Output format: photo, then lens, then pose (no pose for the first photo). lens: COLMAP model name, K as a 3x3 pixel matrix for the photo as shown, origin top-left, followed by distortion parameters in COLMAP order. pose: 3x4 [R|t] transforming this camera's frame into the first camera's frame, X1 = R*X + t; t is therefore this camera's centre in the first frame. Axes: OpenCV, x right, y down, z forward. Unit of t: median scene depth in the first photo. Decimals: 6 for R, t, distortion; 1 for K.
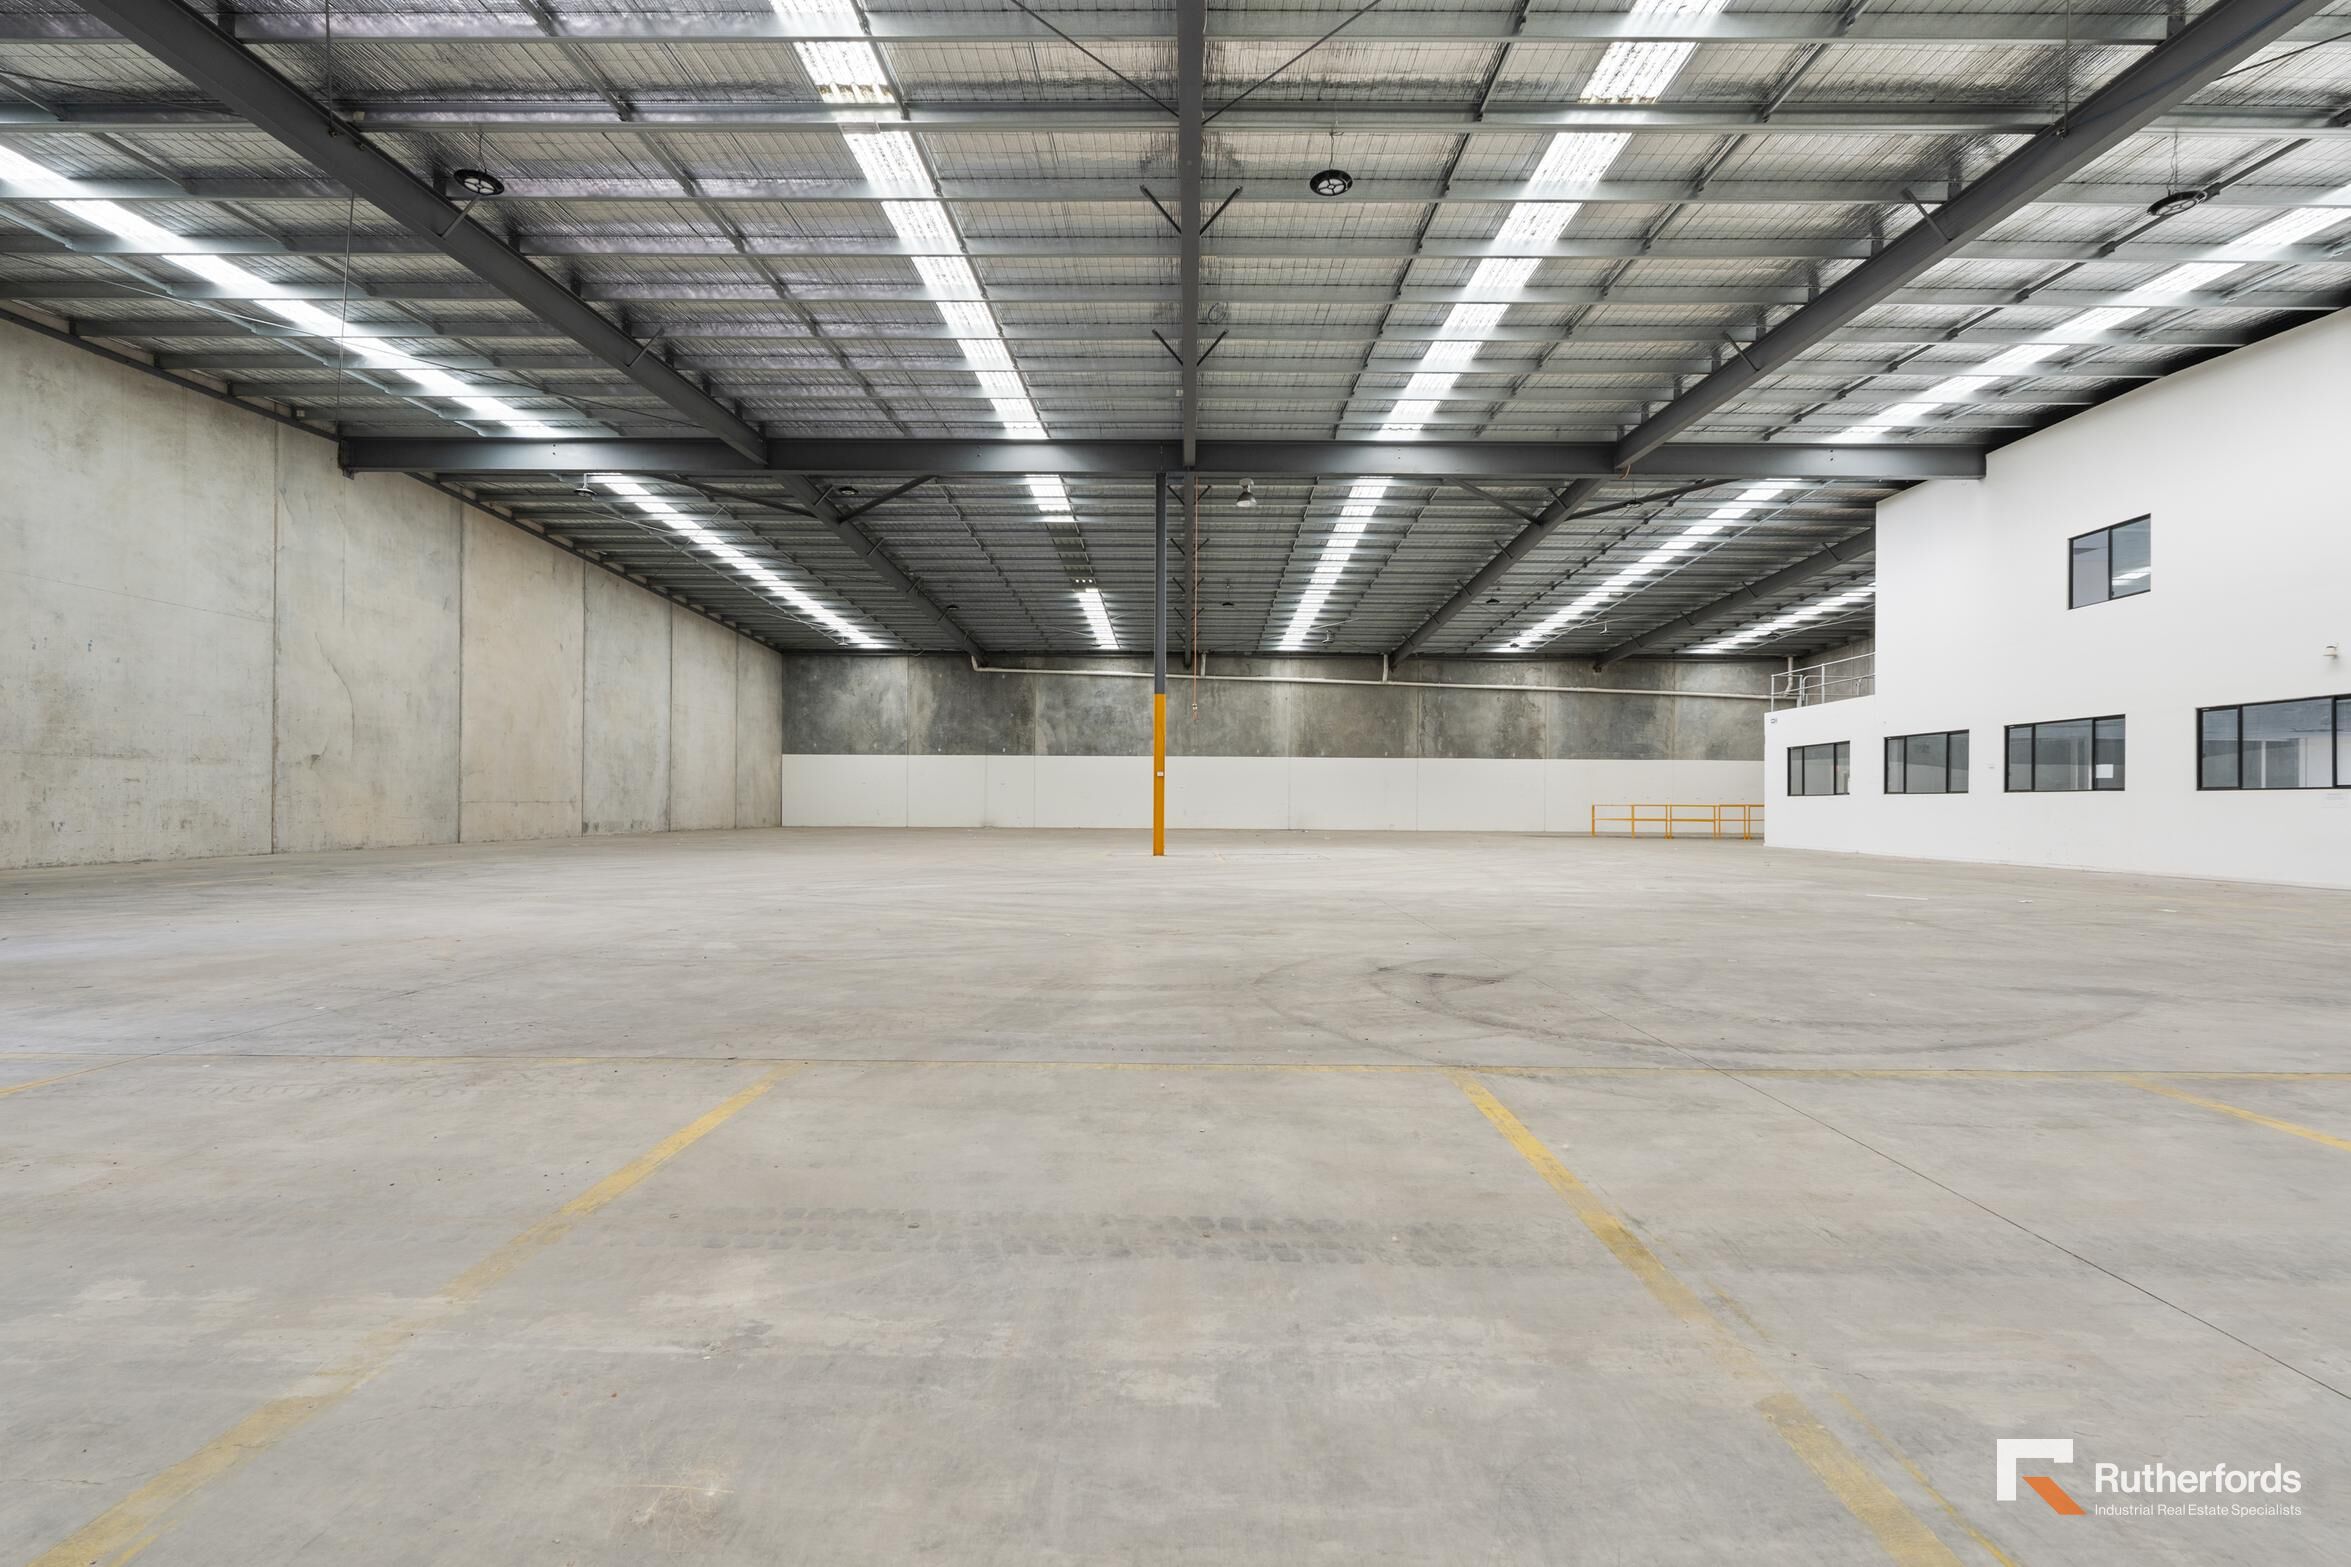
lens RADIAL K [[1025.2, 0, 1178.2], [0, 1025.2, 797.6], [0, 0, 1]] dist [-0.009521, 0.000110]
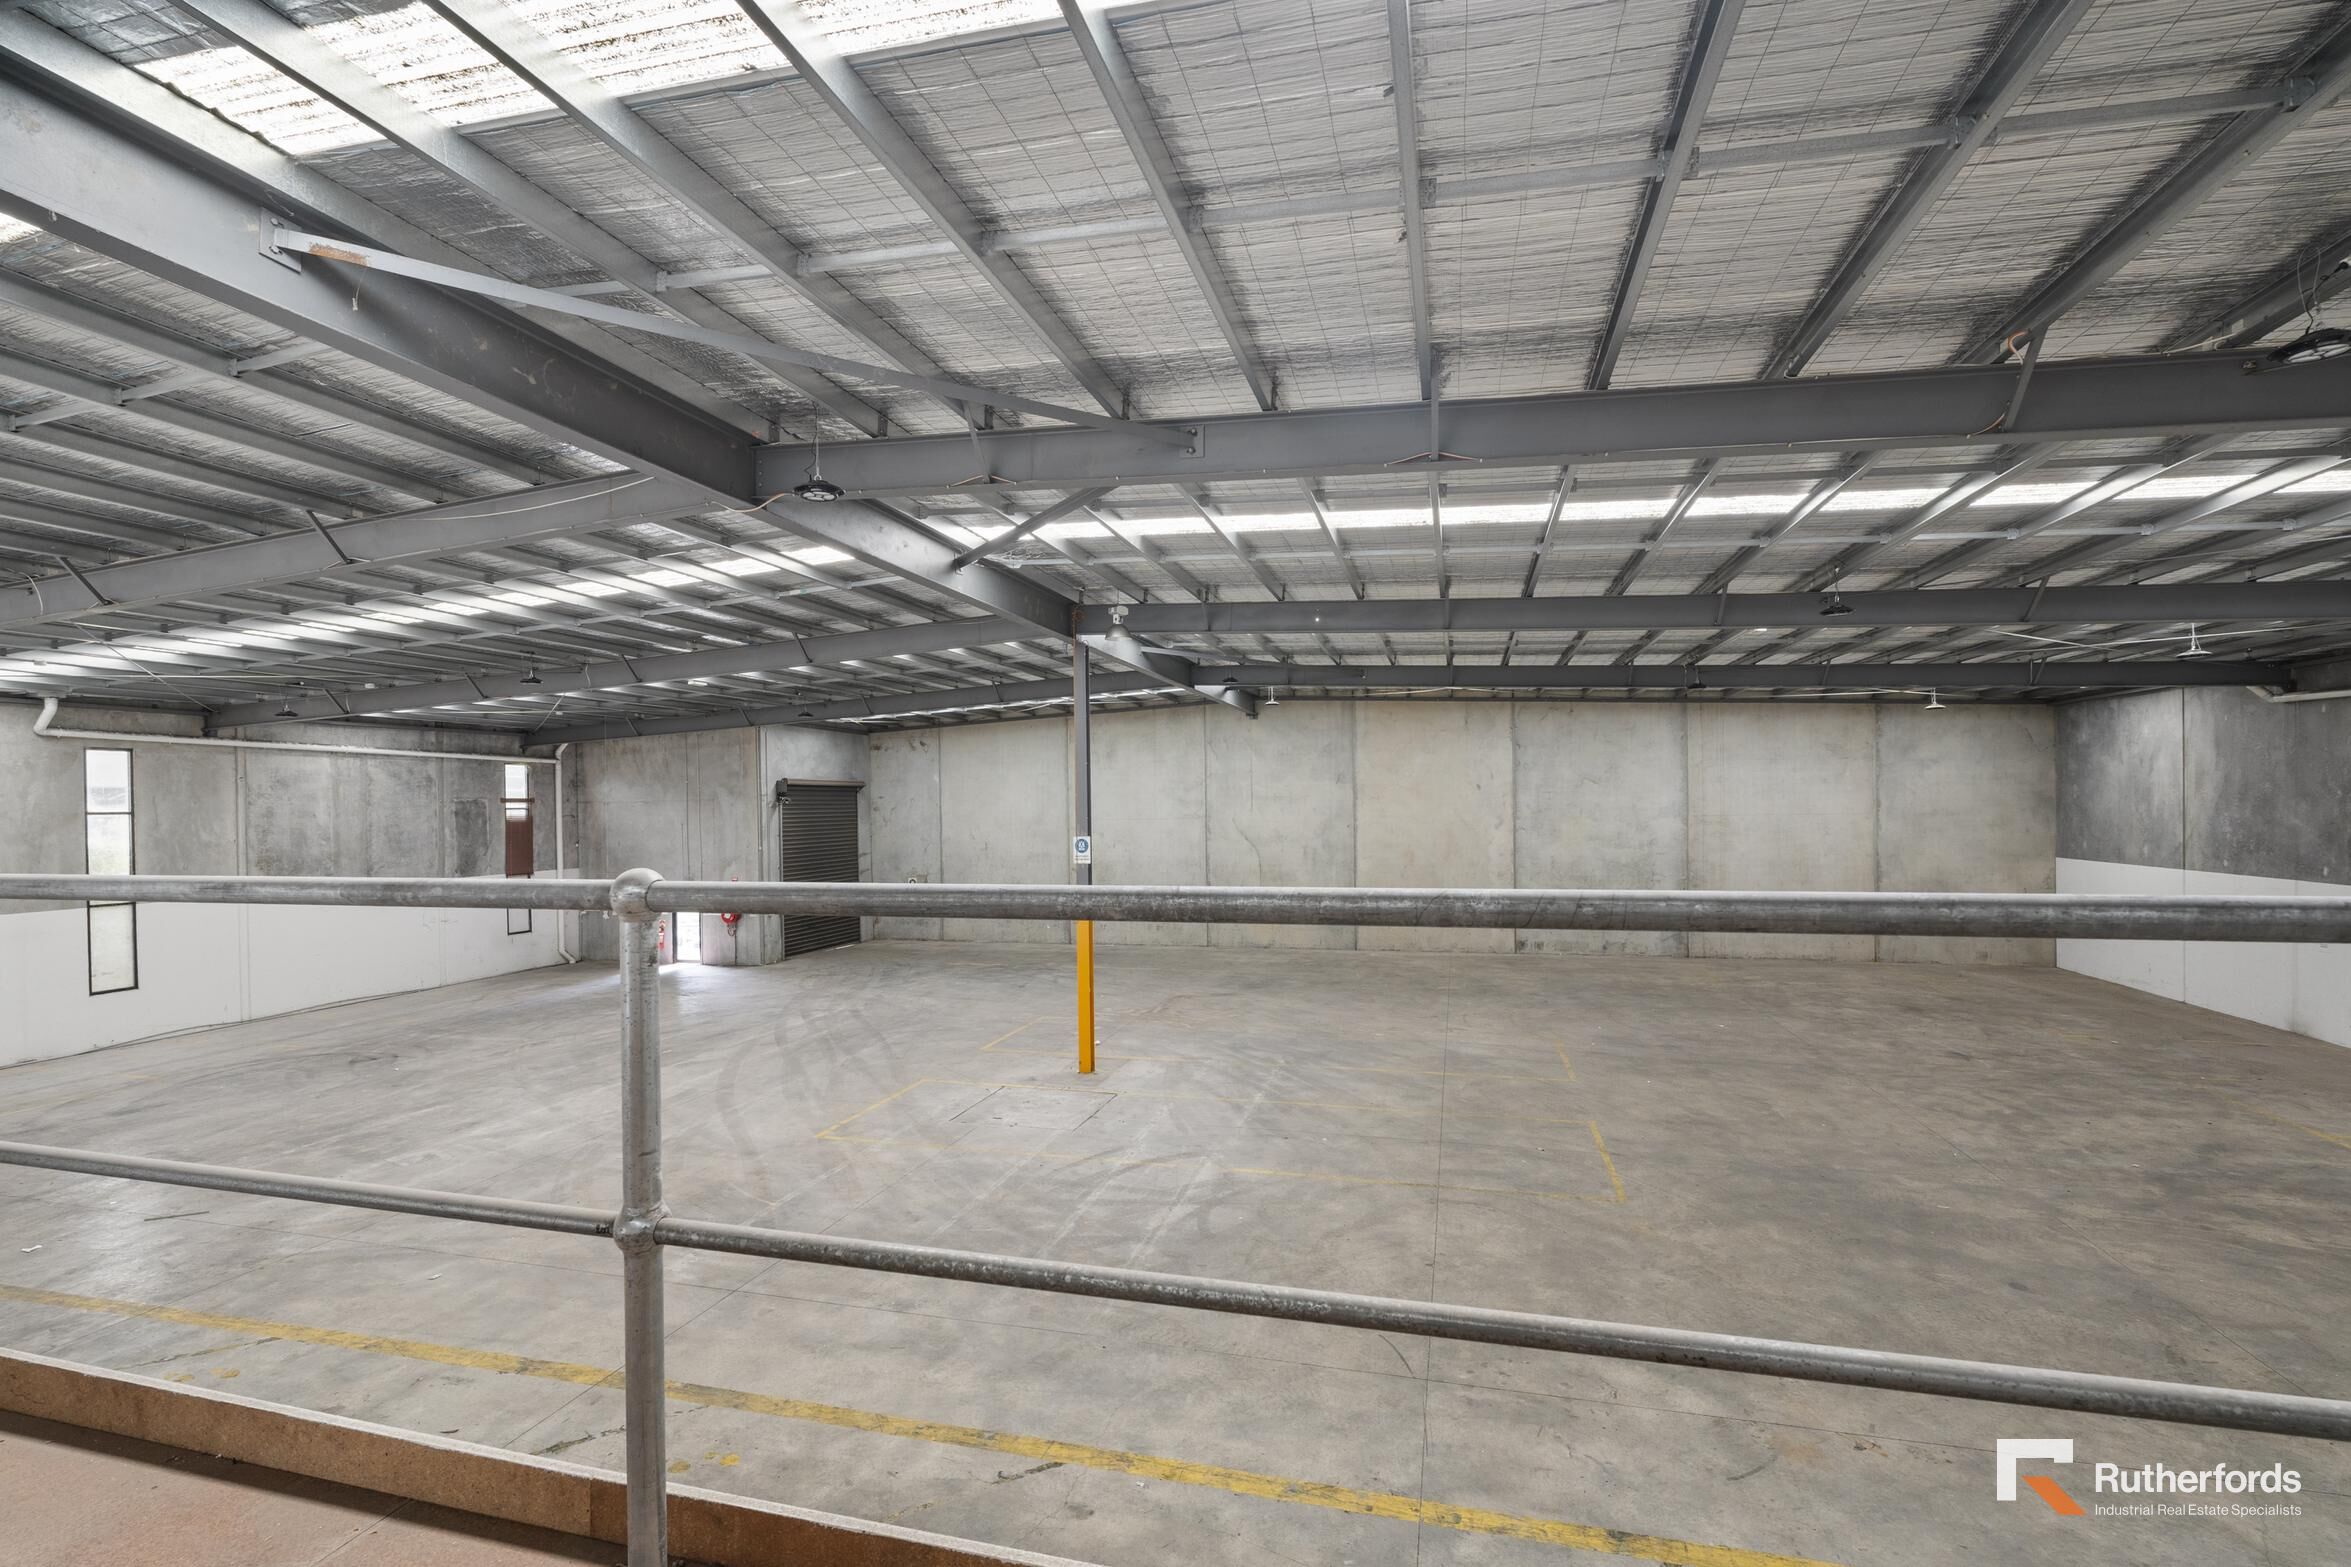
lens RADIAL K [[1050.3, 0, 1168.5], [0, 1050.3, 807.2], [0, 0, 1]] dist [-0.001968, -0.000094]
pose [[-0.262704, 0.000044, -0.964876, 0.733056], [0.016976, 0.999845, -0.004577, -0.144999], [0.964727, -0.017582, -0.262664, 1.129990]]
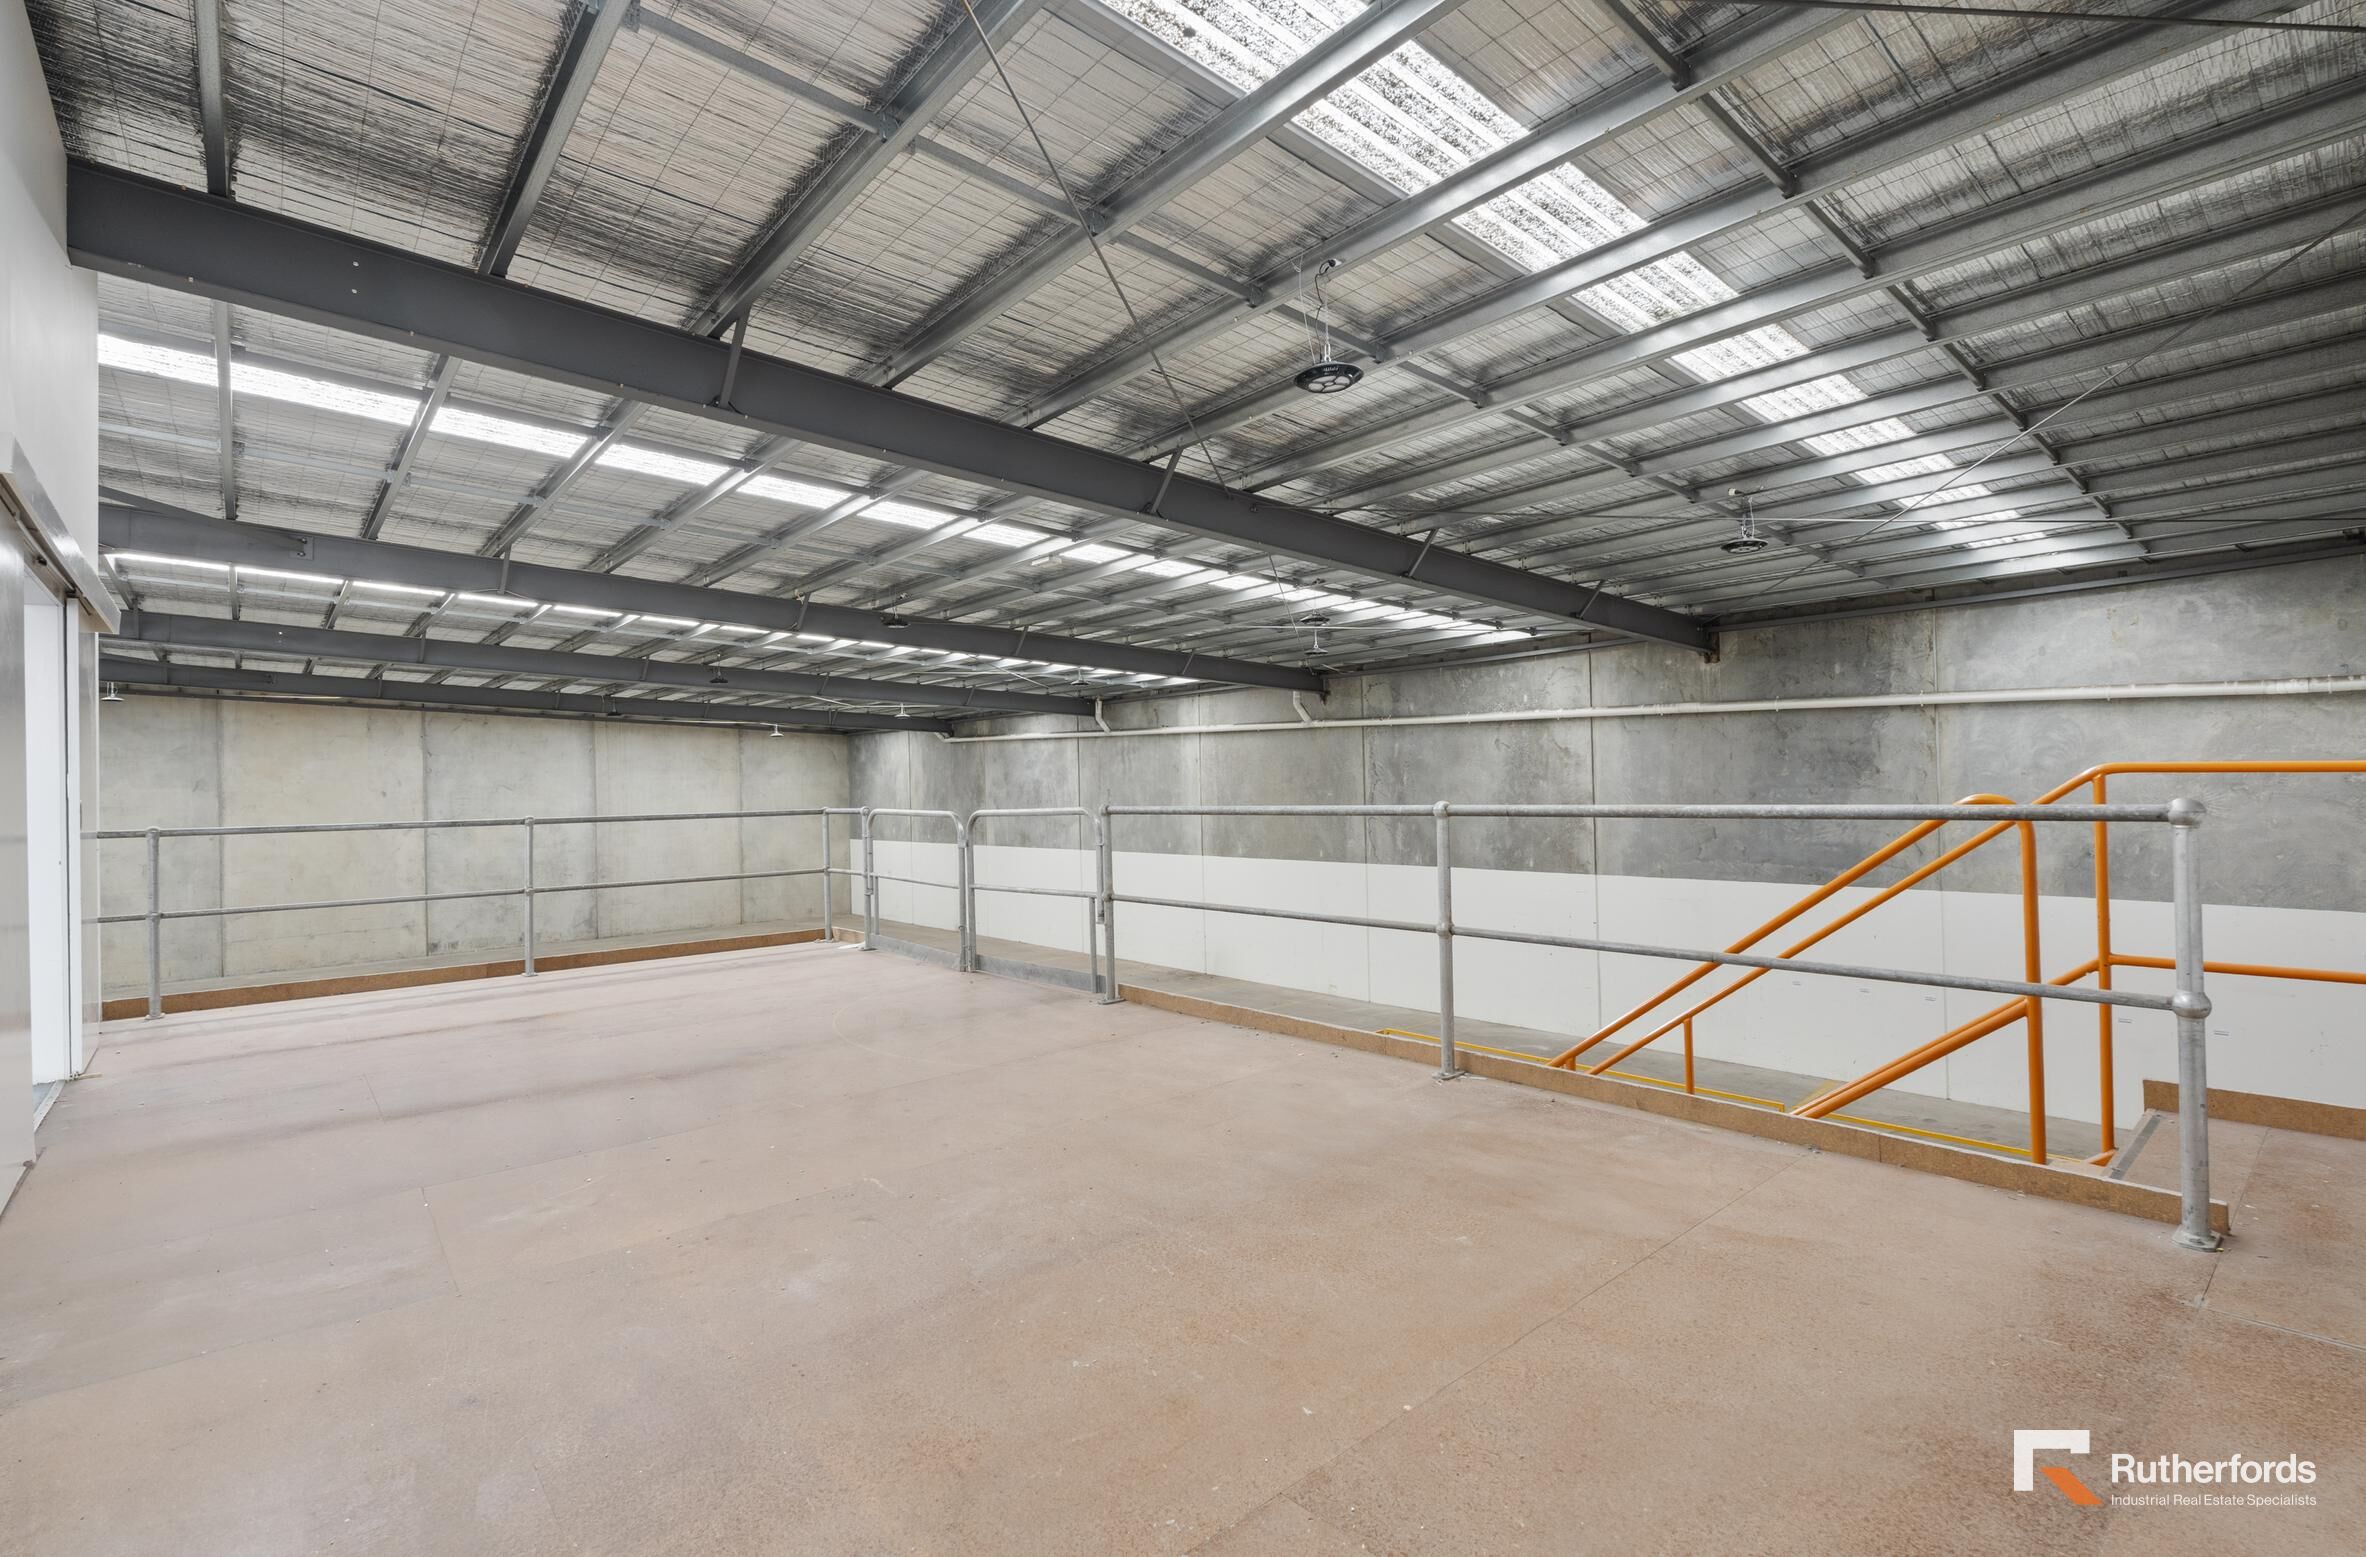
lens RADIAL K [[1093.0, 0, 1183.0], [0, 1093.0, 778.5], [0, 0, 1]] dist [-0.000949, -0.000338]
pose [[0.656168, -0.028118, -0.754091, 1.065121], [0.034165, 0.999388, -0.007536, -0.144812], [0.753841, -0.020819, 0.656727, 1.010774]]
